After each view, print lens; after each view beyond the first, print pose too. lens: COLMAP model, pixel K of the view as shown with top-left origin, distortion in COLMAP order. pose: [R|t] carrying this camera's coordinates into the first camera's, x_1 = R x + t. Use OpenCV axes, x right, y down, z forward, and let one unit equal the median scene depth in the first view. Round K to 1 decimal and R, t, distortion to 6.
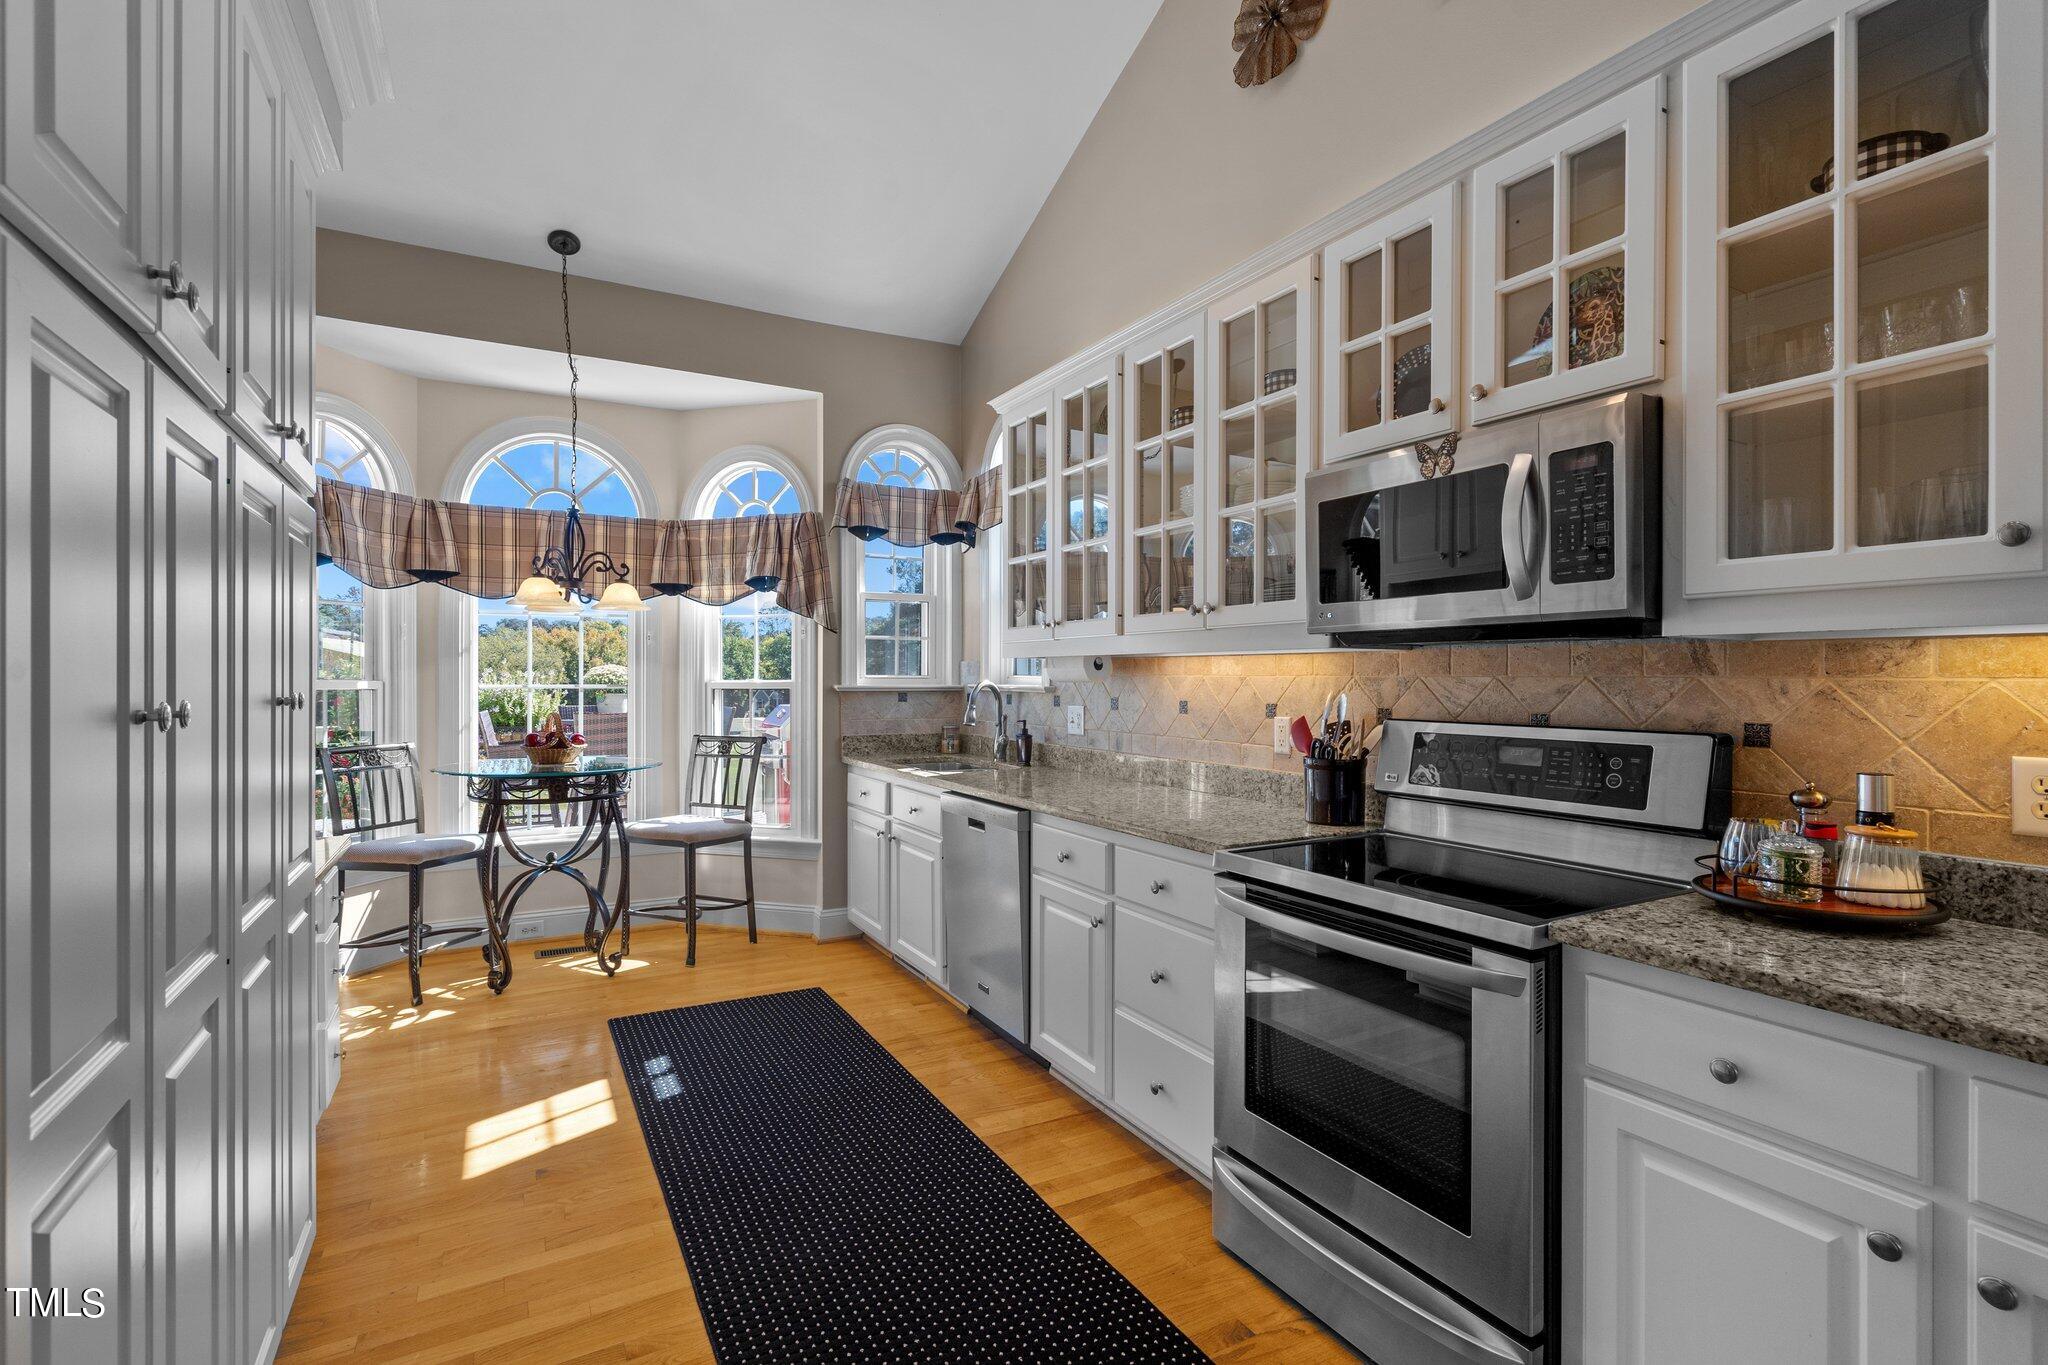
lens RADIAL K [[933.9, 0, 1019.5], [0, 933.9, 677.3], [0, 0, 1]] dist [0.001012, 0.001534]
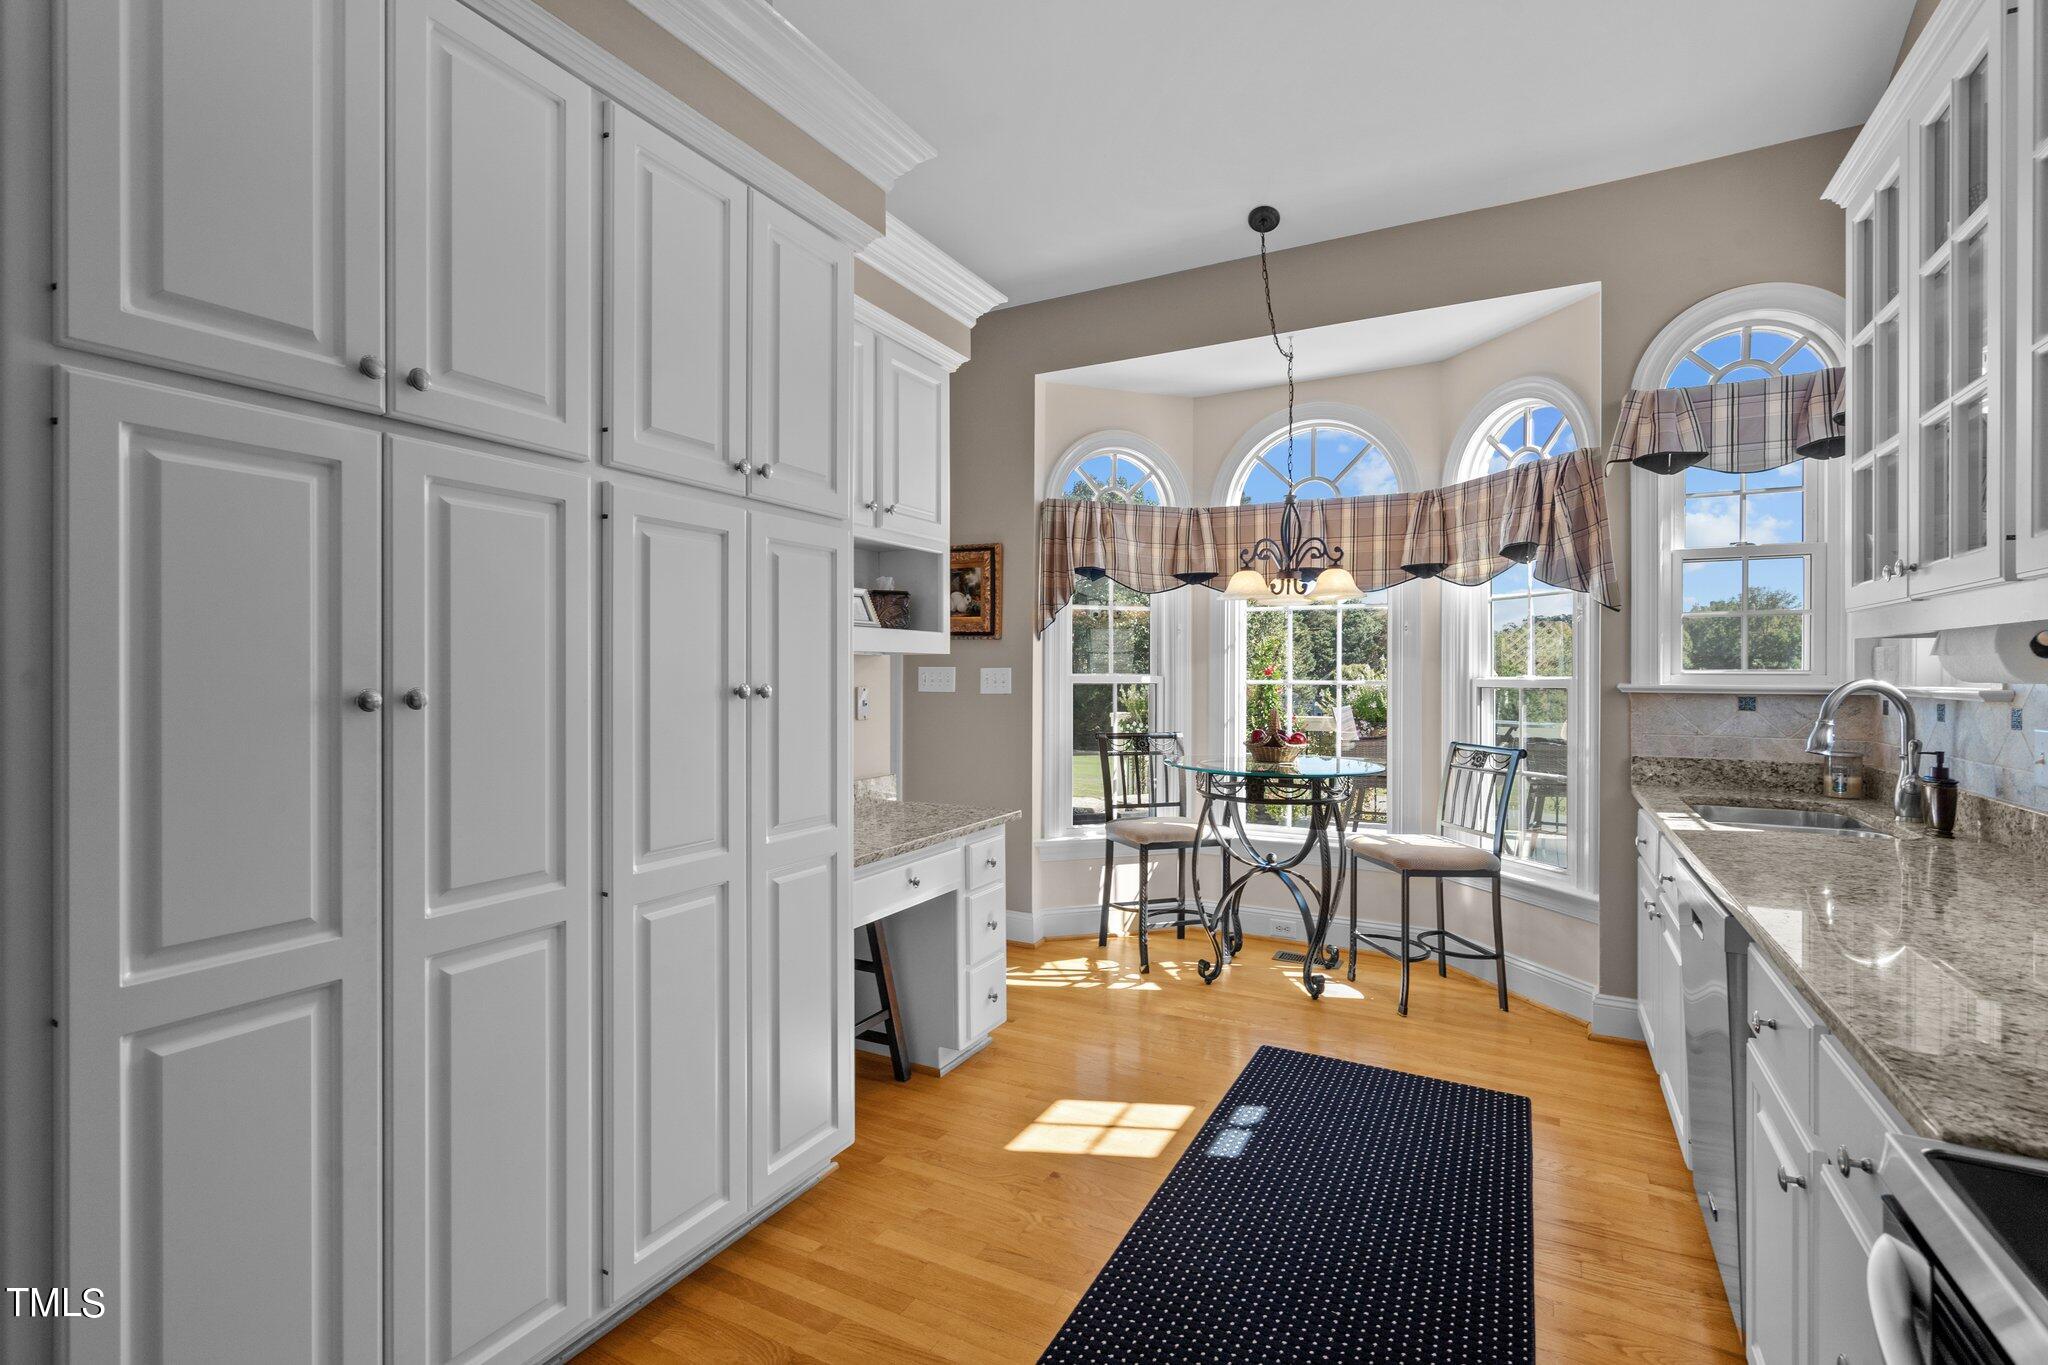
lens RADIAL K [[938.0, 0, 1018.7], [0, 938.0, 670.1], [0, 0, 1]] dist [0.000175, 0.000280]
pose [[0.542858, -0.001543, -0.839823, 0.163615], [-0.001364, 0.999995, -0.002719, 0.000321], [0.839823, 0.002621, 0.542854, 0.236183]]
